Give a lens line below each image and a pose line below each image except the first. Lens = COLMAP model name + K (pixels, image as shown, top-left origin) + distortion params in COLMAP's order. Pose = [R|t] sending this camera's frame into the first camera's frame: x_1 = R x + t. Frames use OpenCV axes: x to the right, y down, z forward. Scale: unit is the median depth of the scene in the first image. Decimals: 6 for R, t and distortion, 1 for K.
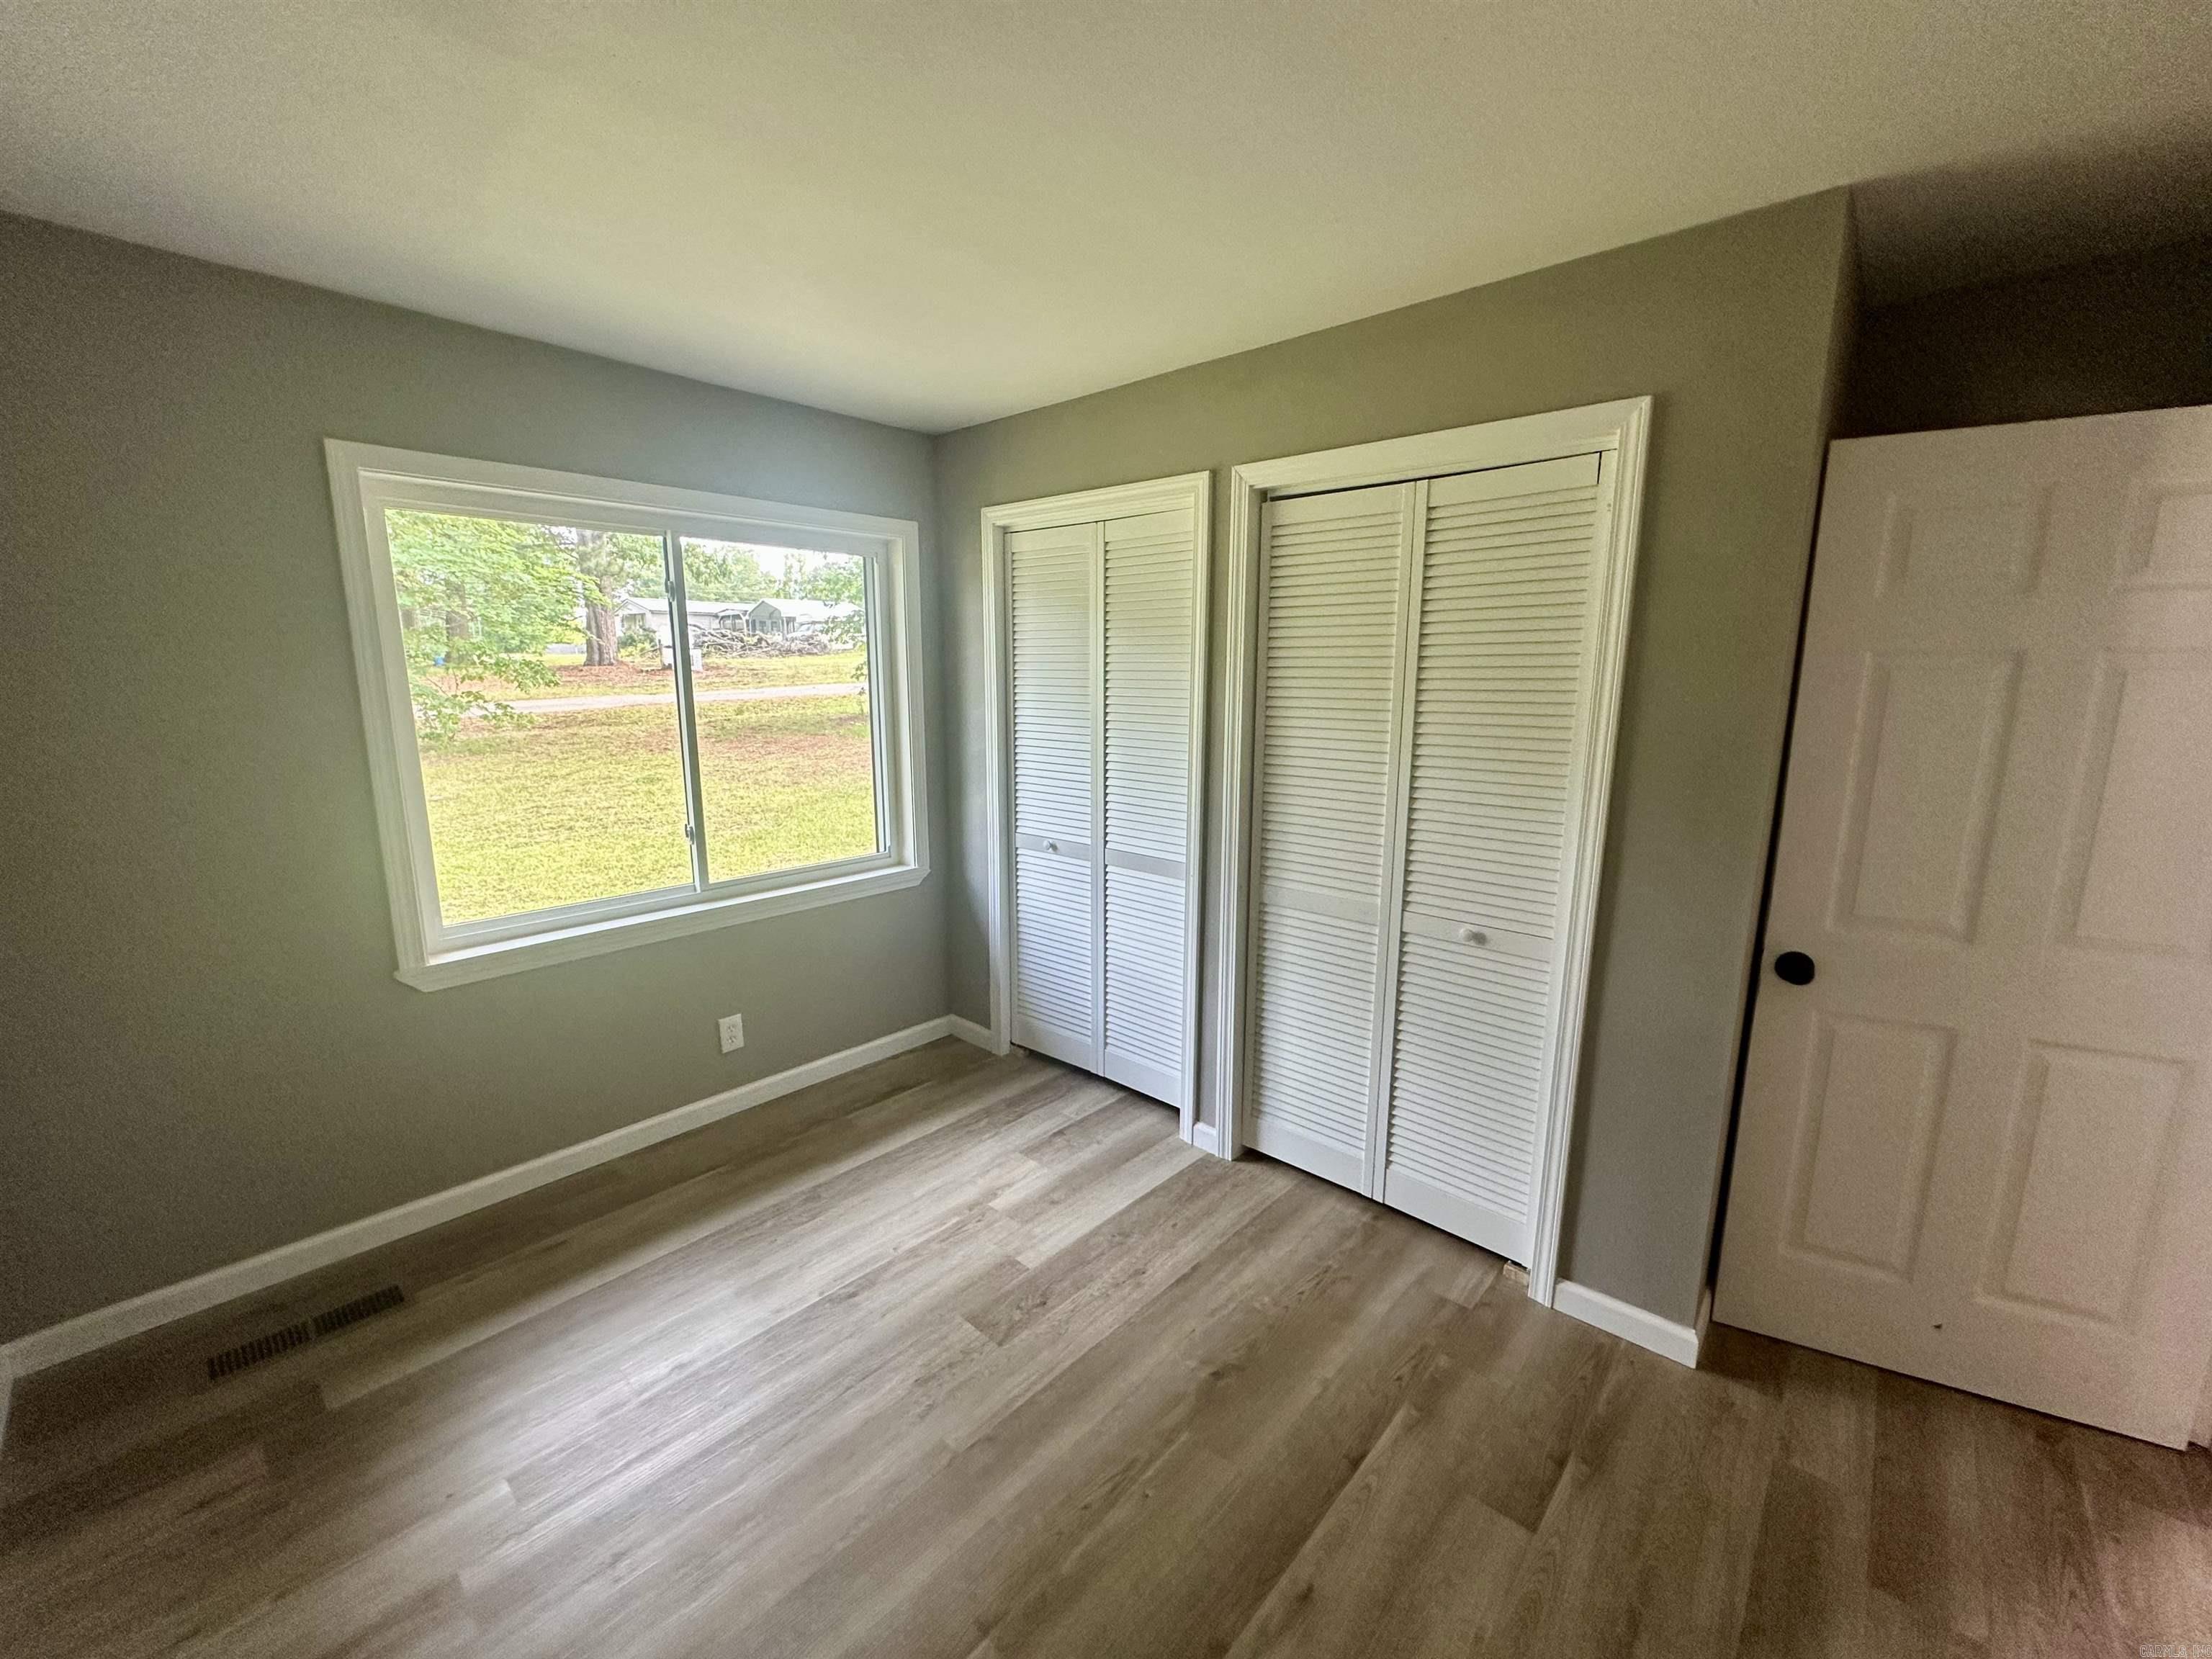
lens RADIAL K [[879.5, 0, 1103.3], [0, 879.5, 822.9], [0, 0, 1]] dist [-0.003910, 0.000678]
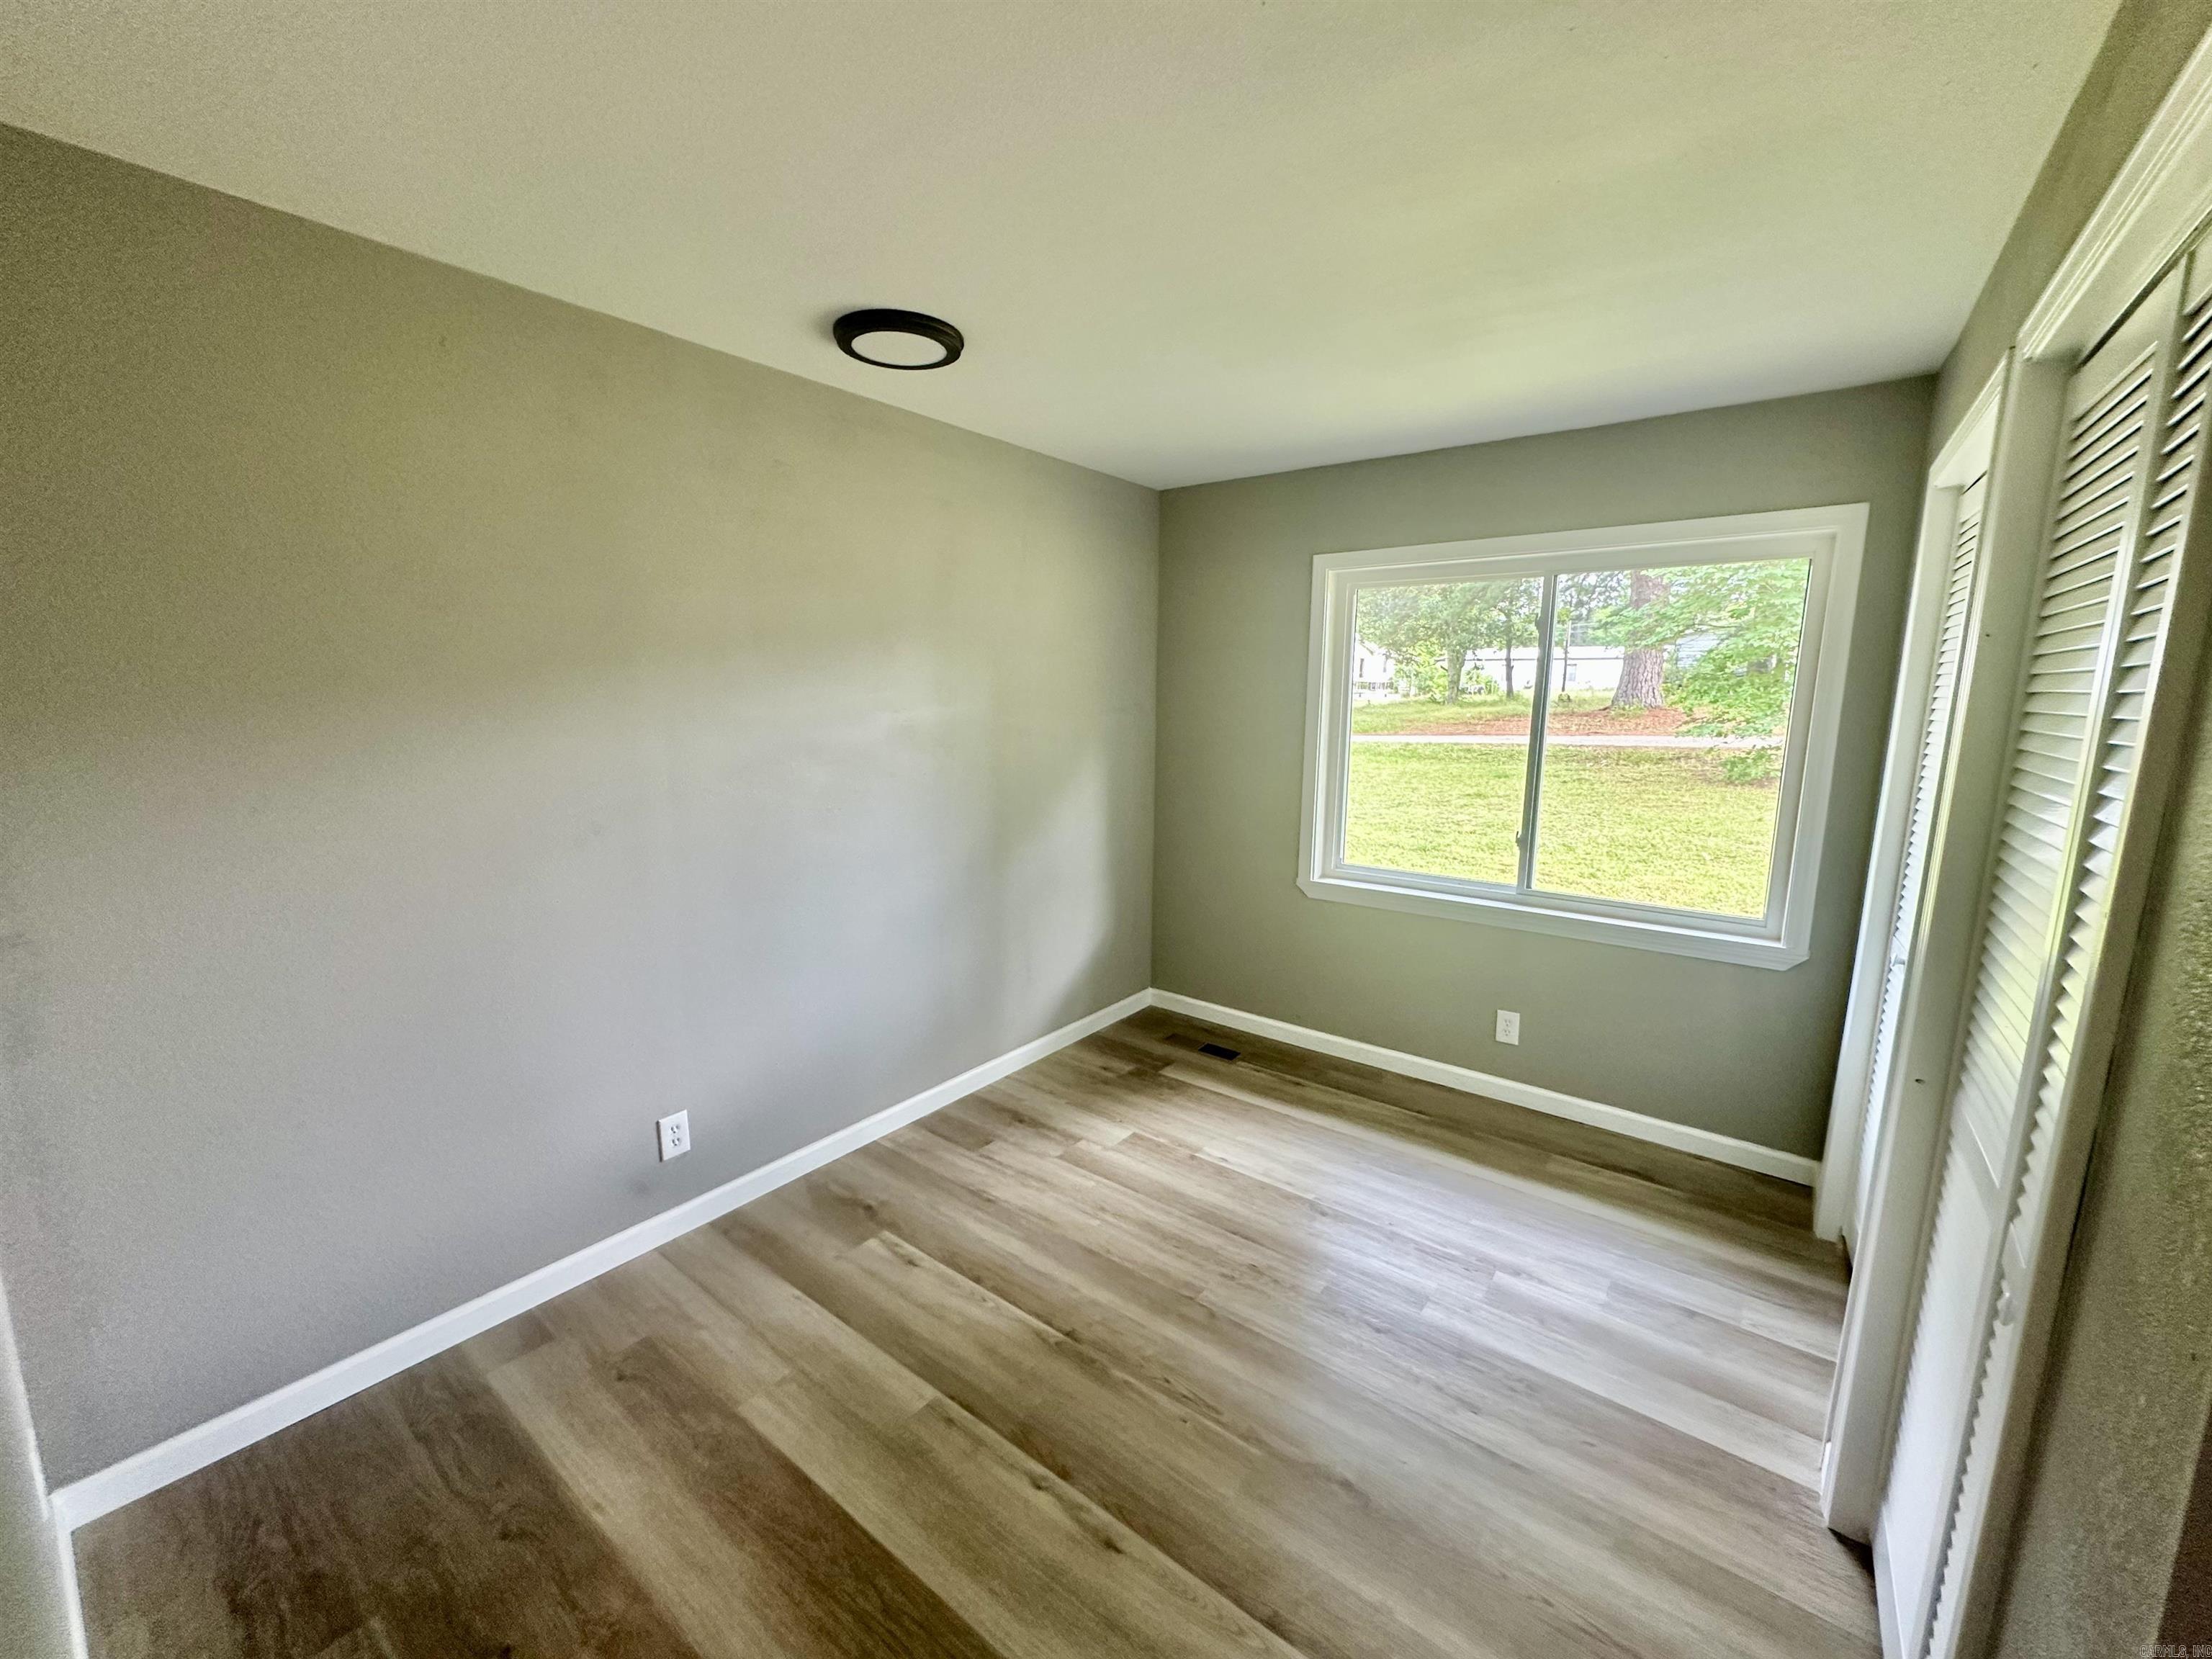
lens RADIAL K [[879.5, 0, 1122.7], [0, 879.5, 843.0], [0, 0, 1]] dist [-0.003910, 0.000678]
pose [[0.088541, 0.168873, -0.981653, 0.719046], [-0.174798, 0.972864, 0.151595, -0.083092], [0.980615, 0.158169, 0.115657, 0.467964]]
